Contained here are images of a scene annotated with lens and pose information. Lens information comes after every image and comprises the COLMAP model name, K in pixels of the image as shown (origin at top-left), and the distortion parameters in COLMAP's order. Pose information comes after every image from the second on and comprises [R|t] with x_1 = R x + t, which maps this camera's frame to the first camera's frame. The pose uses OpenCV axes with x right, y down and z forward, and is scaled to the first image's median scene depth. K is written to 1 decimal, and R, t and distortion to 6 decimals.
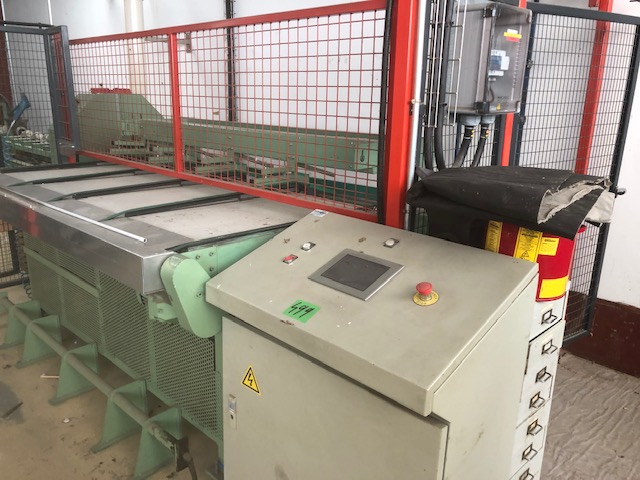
lens RADIAL K [[537.0, 0, 320.0], [0, 537.0, 240.0], [0, 0, 1]] dist [0.096170, -0.139959]
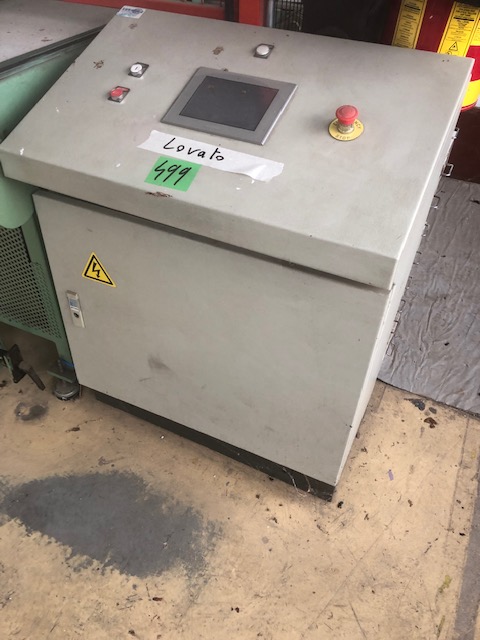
lens RADIAL K [[537.0, 0, 240.0], [0, 537.0, 320.0], [0, 0, 1]] dist [0.096170, -0.139959]
pose [[0.942973, -0.226139, 0.244261, -0.149149], [0.094832, 0.885902, 0.454075, -0.008798], [-0.319075, -0.405017, 0.856827, 0.266074]]
